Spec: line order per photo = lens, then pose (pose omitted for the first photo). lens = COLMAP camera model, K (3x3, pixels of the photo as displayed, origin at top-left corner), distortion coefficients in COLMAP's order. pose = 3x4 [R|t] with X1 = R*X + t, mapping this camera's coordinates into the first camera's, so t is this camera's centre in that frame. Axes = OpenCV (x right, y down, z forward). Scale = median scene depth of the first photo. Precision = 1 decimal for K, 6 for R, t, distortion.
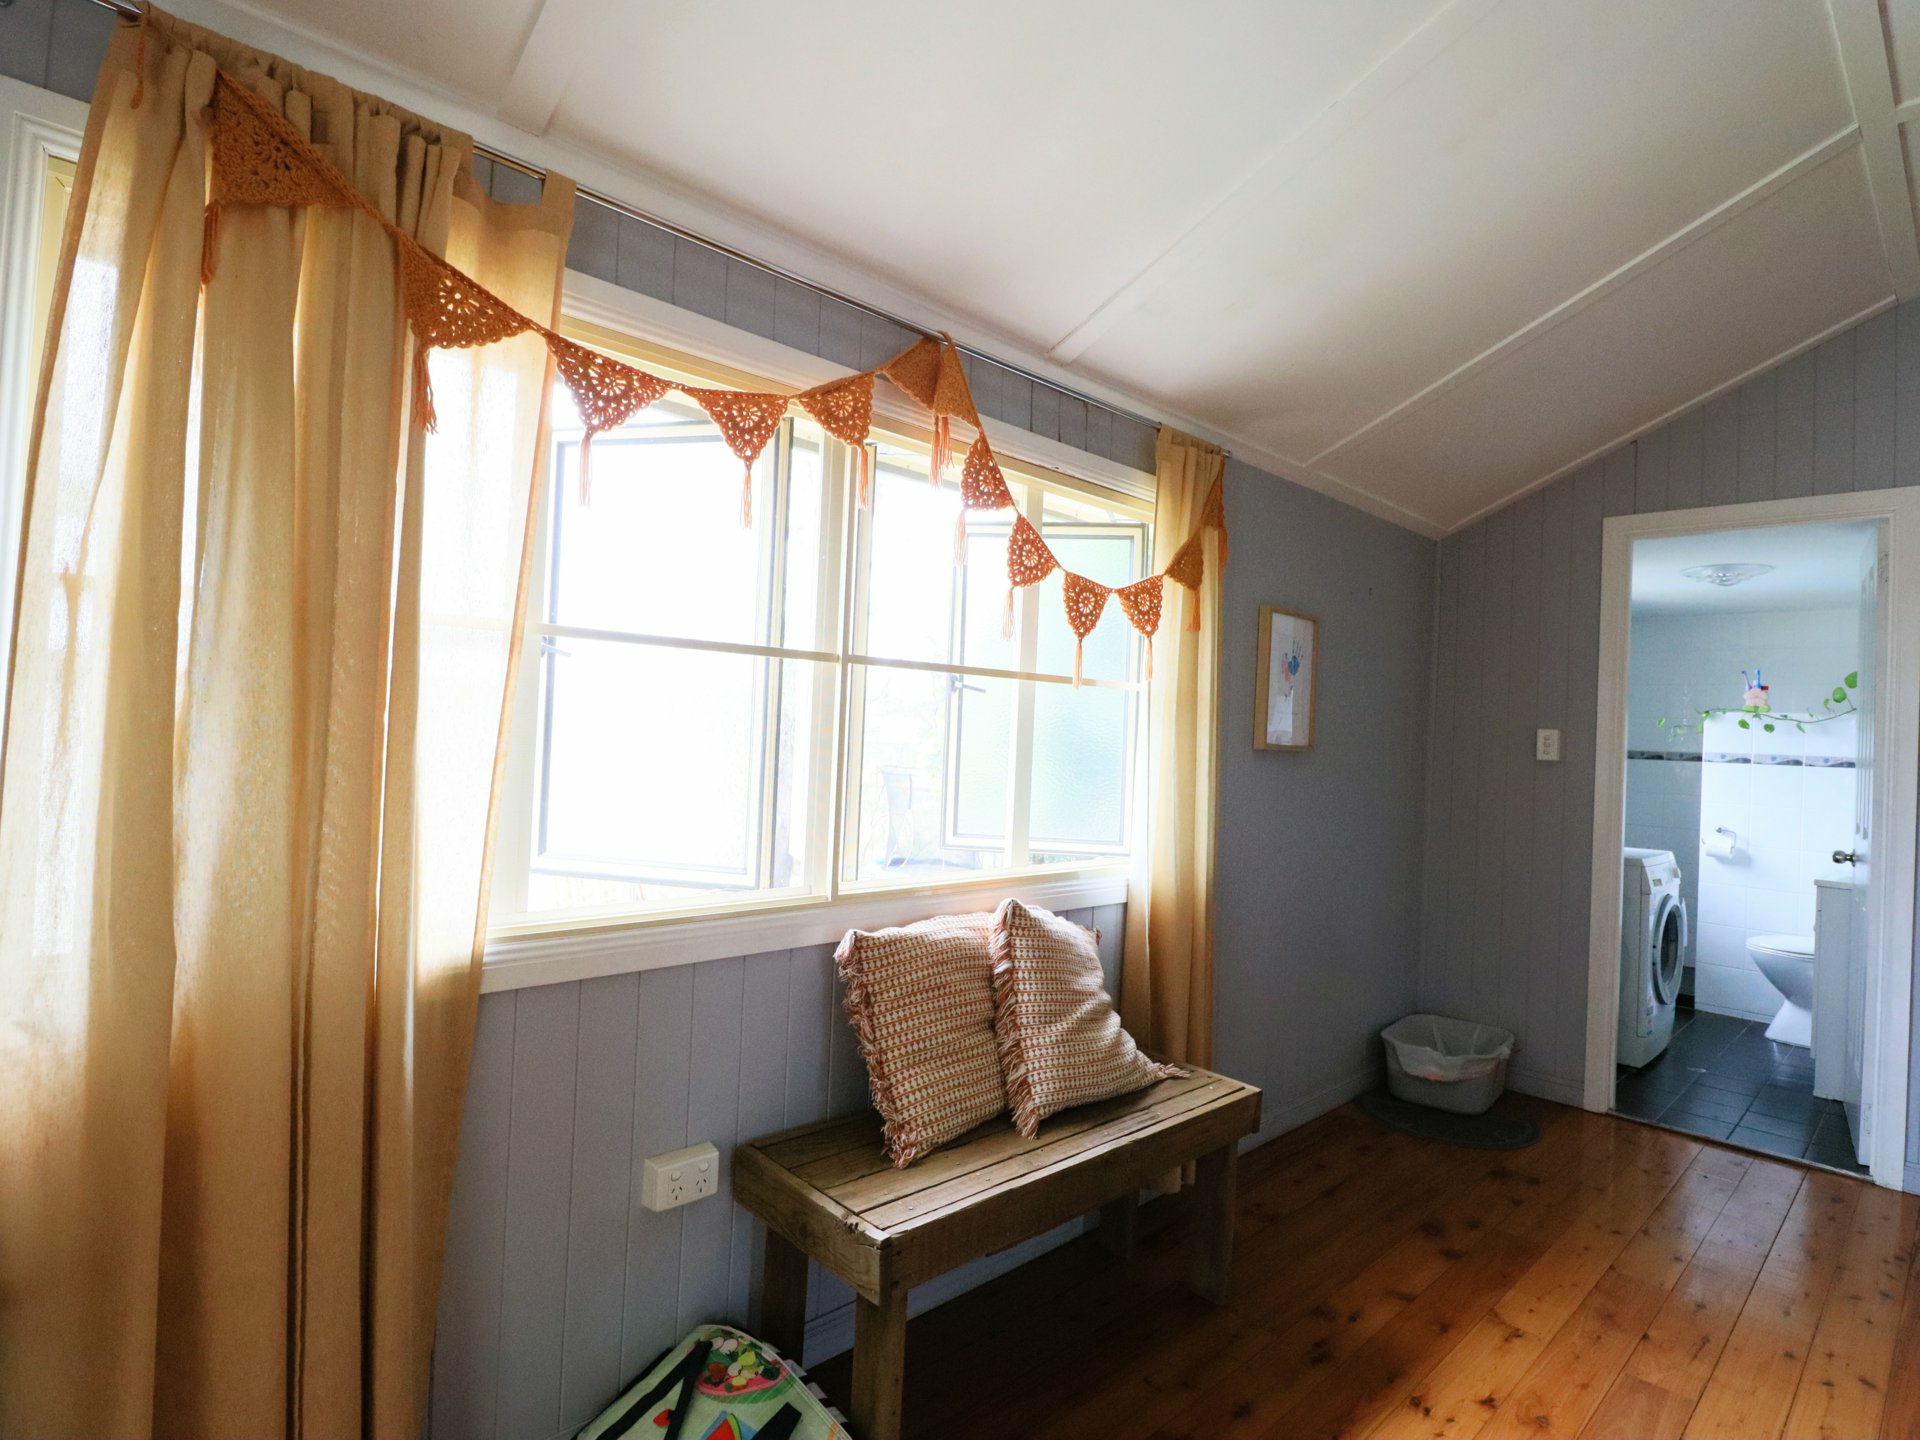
lens RADIAL K [[1000.7, 0, 987.1], [0, 1000.7, 714.8], [0, 0, 1]] dist [0.001981, -0.014672]
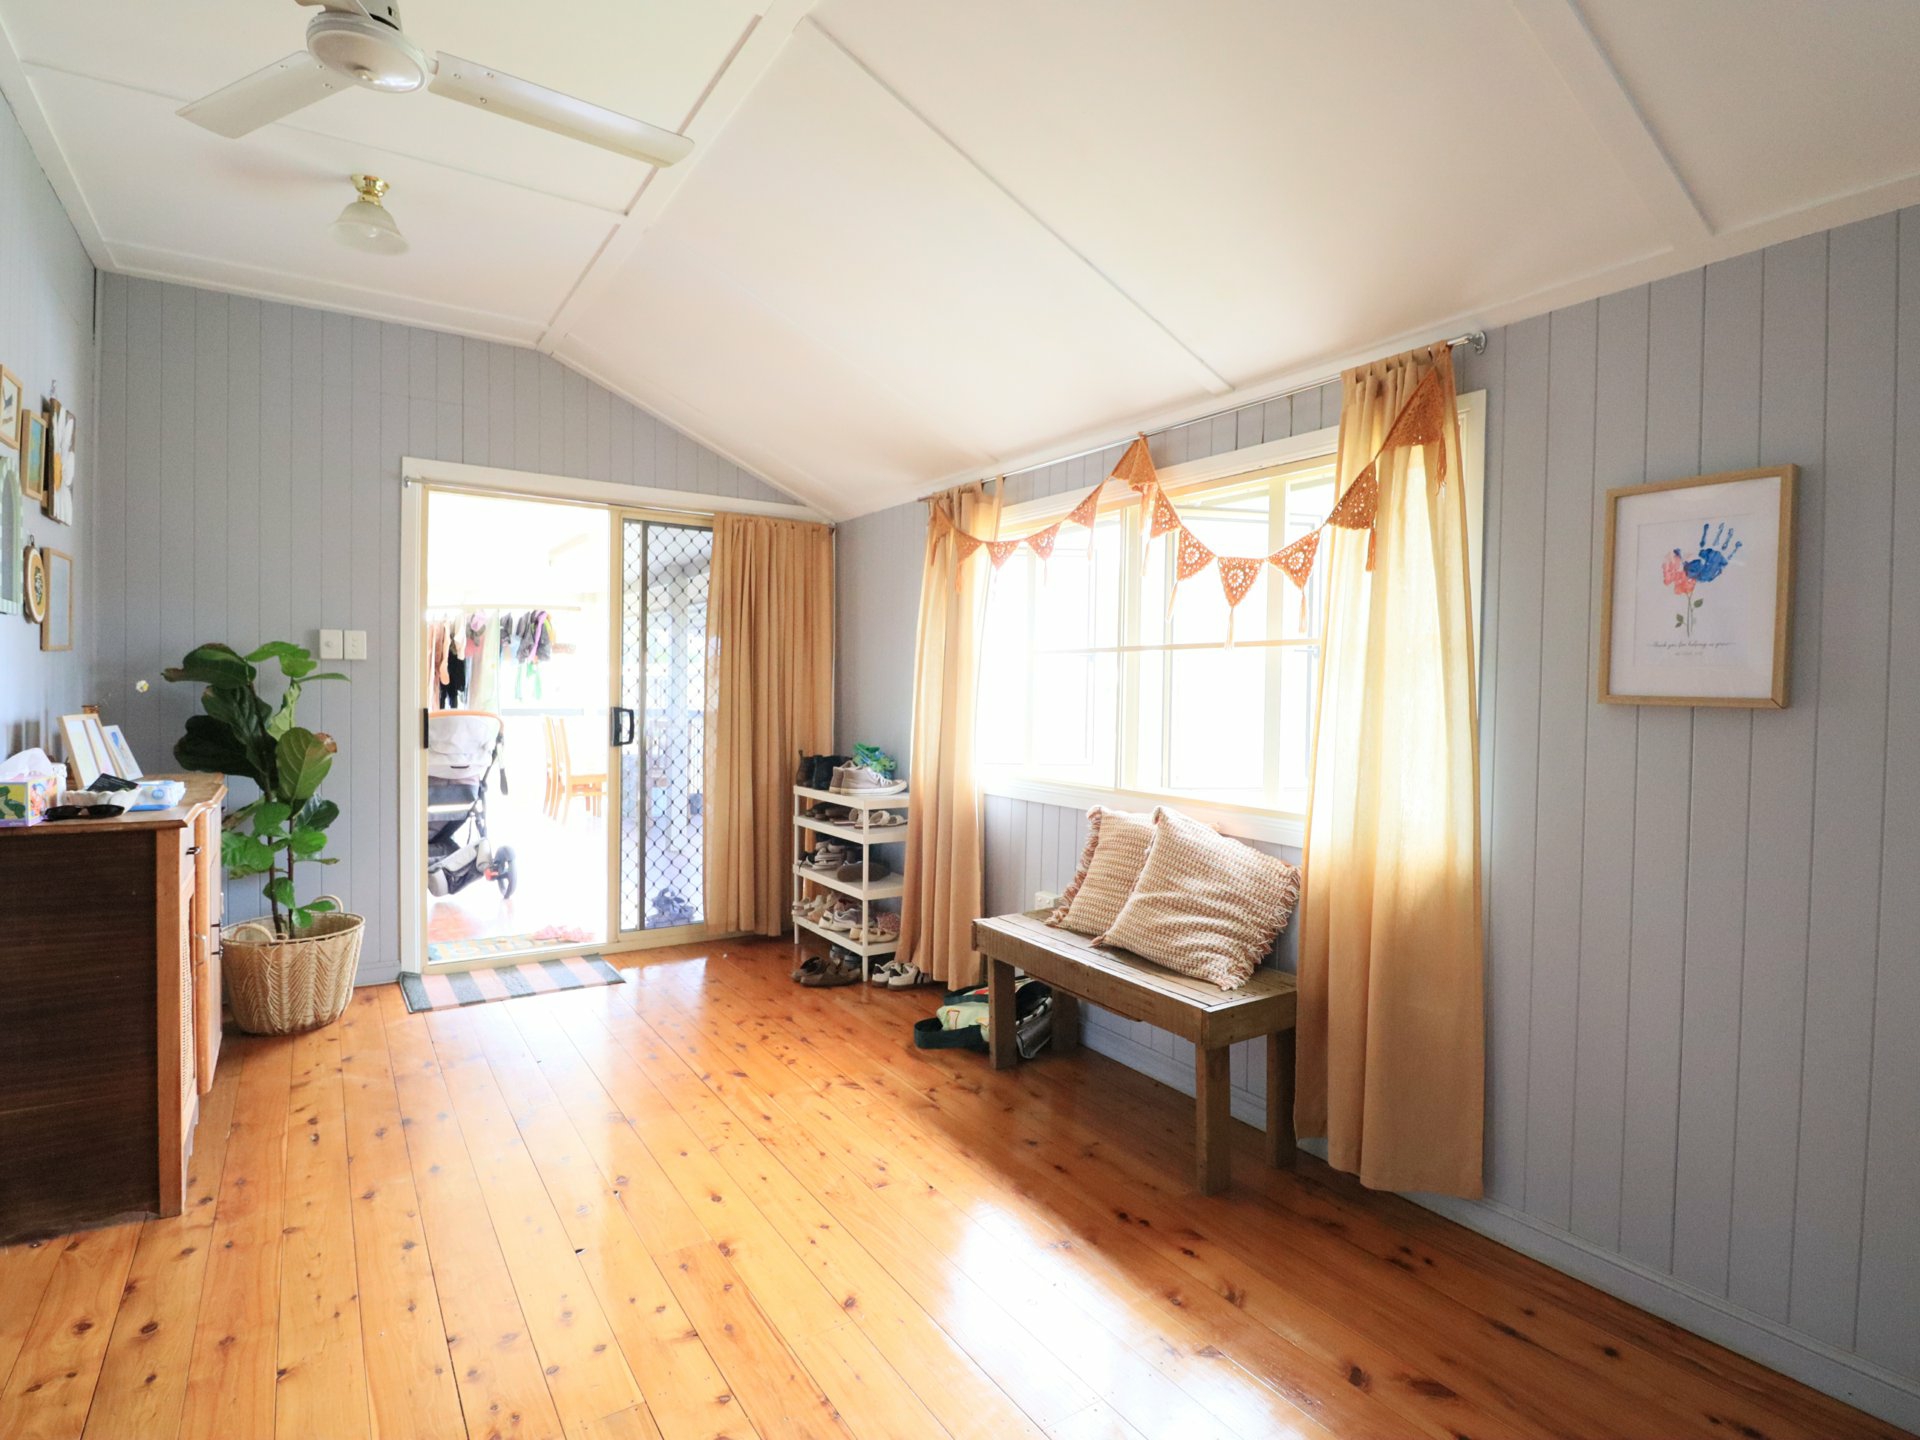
lens RADIAL K [[1000.7, 0, 987.1], [0, 1000.7, 714.8], [0, 0, 1]] dist [0.001981, -0.014672]
pose [[-0.180973, -0.026047, -0.983143, 1.452541], [-0.012328, 0.999631, -0.024215, 0.092325], [0.983411, 0.007738, -0.181227, 1.009377]]
